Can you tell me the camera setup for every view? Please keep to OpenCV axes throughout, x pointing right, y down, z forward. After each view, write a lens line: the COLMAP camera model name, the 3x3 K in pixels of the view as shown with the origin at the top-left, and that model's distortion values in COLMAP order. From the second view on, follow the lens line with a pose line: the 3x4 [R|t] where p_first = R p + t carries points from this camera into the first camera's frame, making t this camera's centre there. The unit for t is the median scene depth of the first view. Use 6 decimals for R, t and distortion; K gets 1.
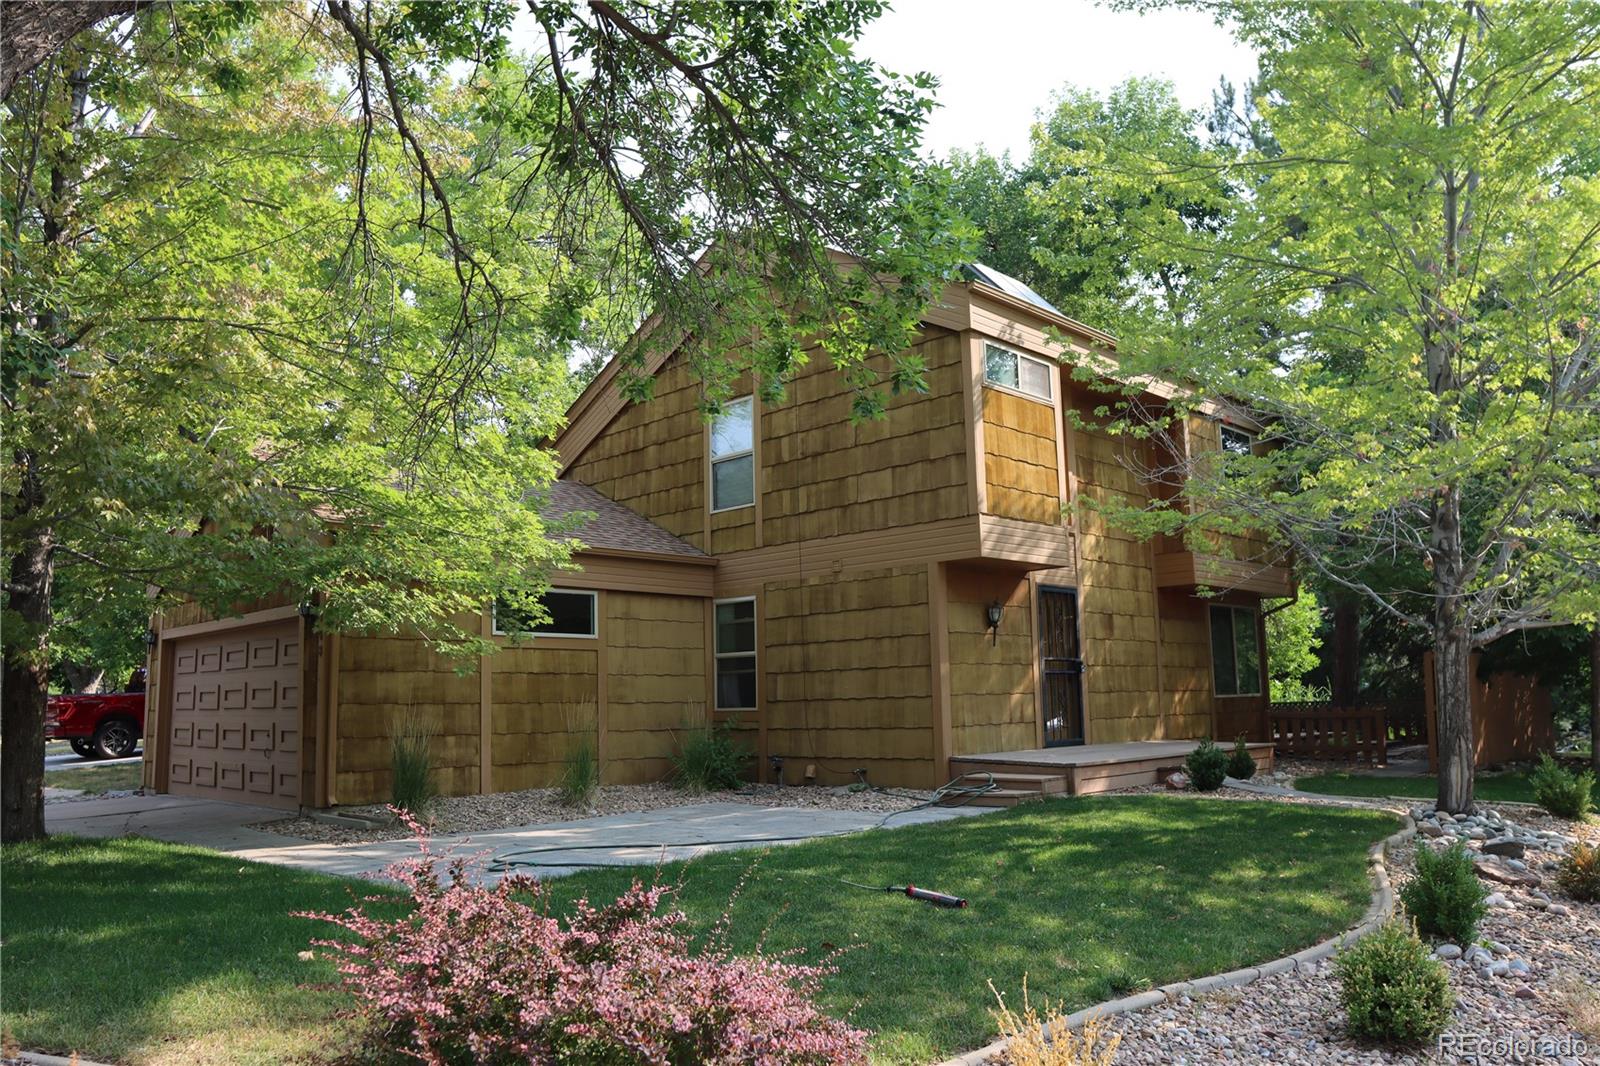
lens RADIAL K [[1182.1, 0, 799.0], [0, 1182.1, 533.0], [0, 0, 1]] dist [-0.115952, 0.075257]
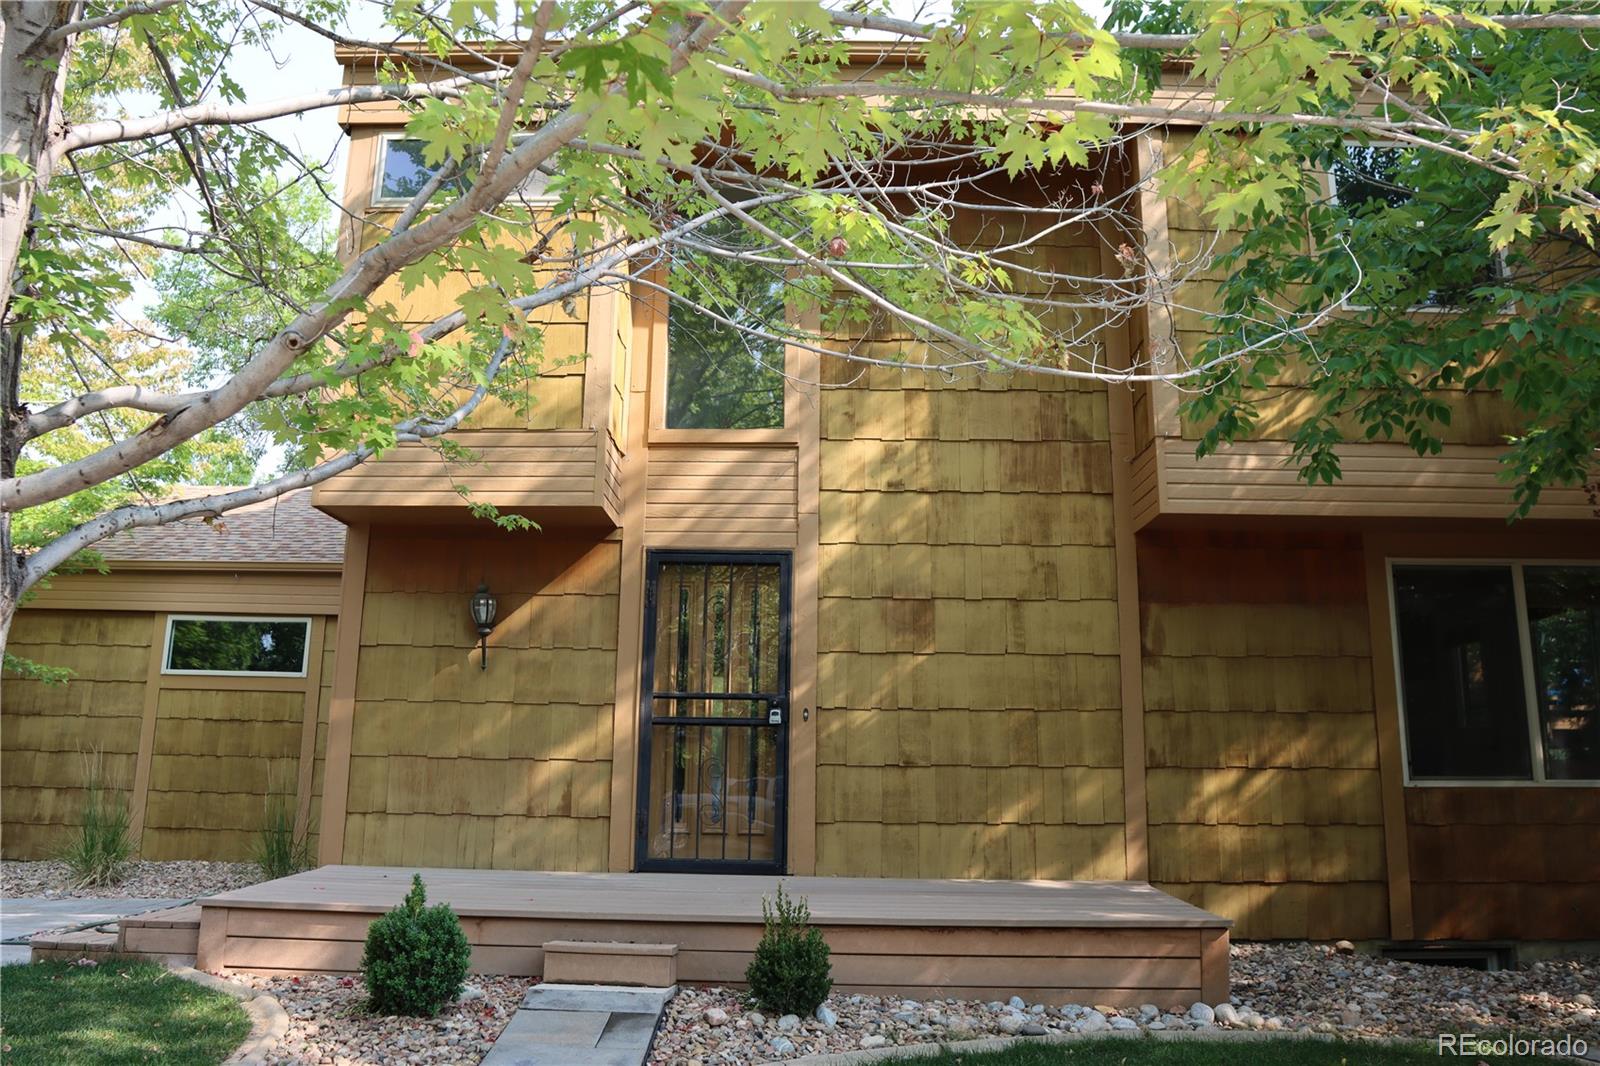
lens RADIAL K [[1182.1, 0, 799.0], [0, 1182.1, 533.0], [0, 0, 1]] dist [-0.115952, 0.075257]
pose [[0.692575, -0.118500, -0.711546, 0.640596], [0.077657, 0.992930, -0.089775, 0.090991], [0.717154, 0.006919, 0.696880, 0.710821]]
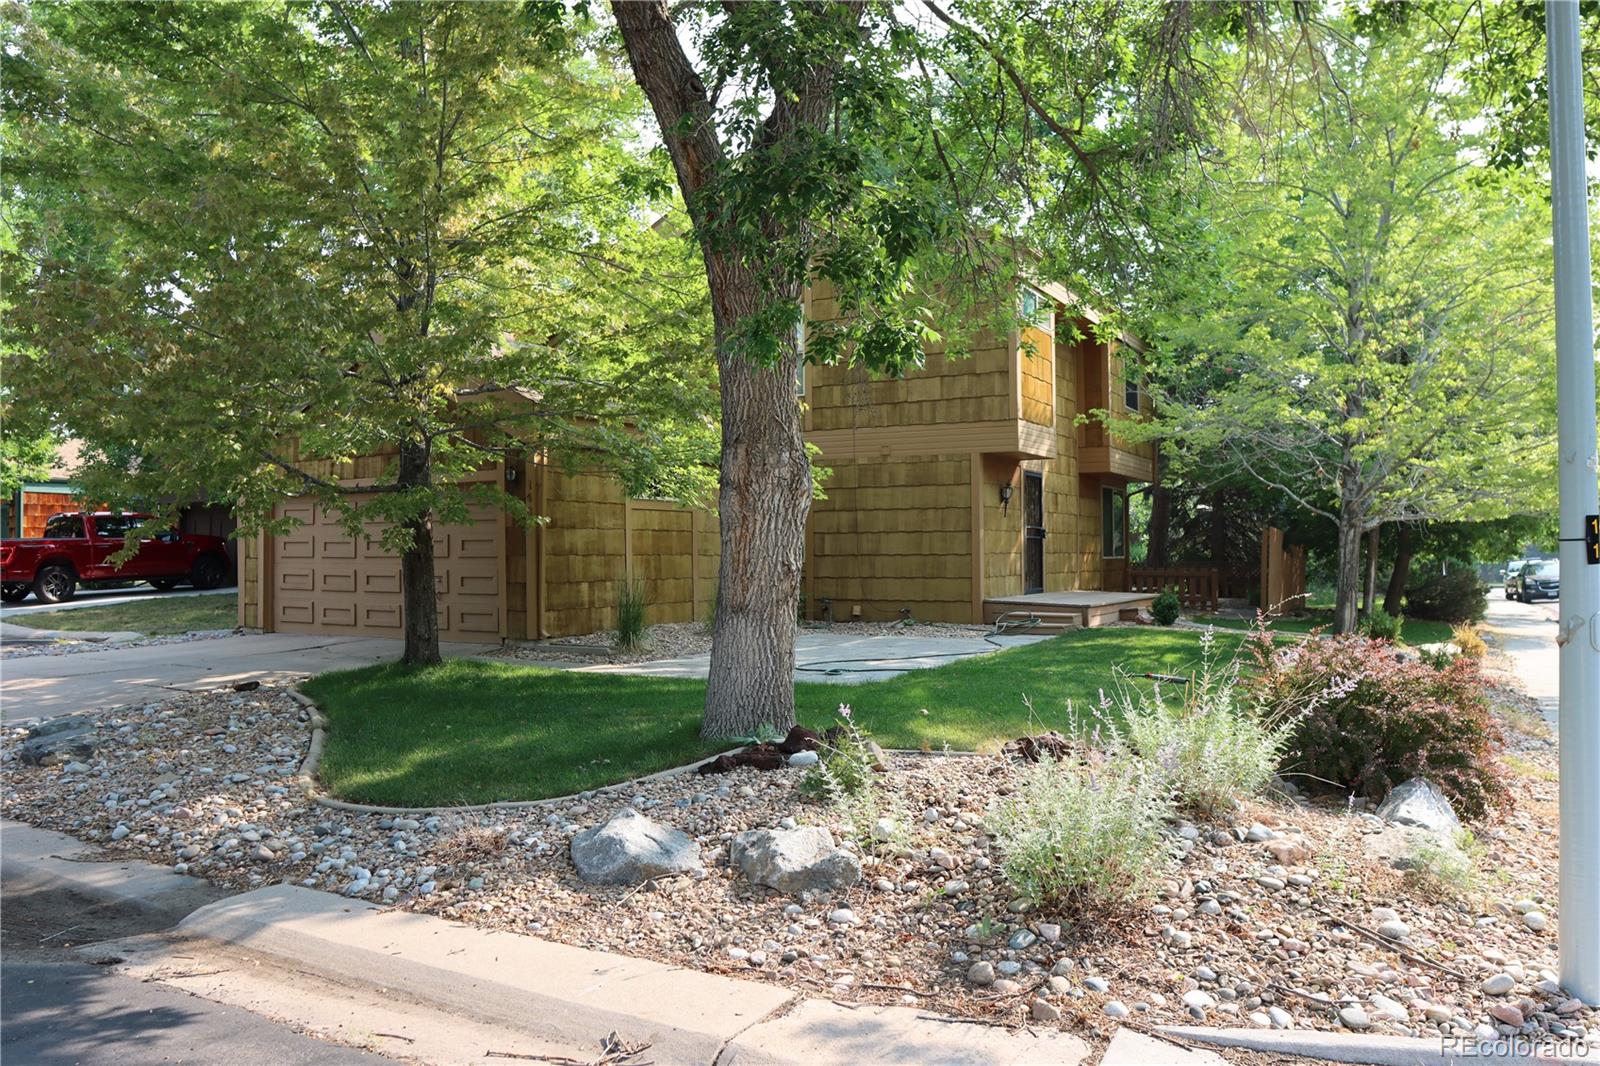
lens RADIAL K [[1182.1, 0, 799.0], [0, 1182.1, 533.0], [0, 0, 1]] dist [-0.115952, 0.075257]
pose [[0.965309, 0.021399, 0.260233, -0.390206], [-0.053650, 0.991626, 0.117469, -0.028270], [-0.255540, -0.127356, 0.958374, -0.203367]]
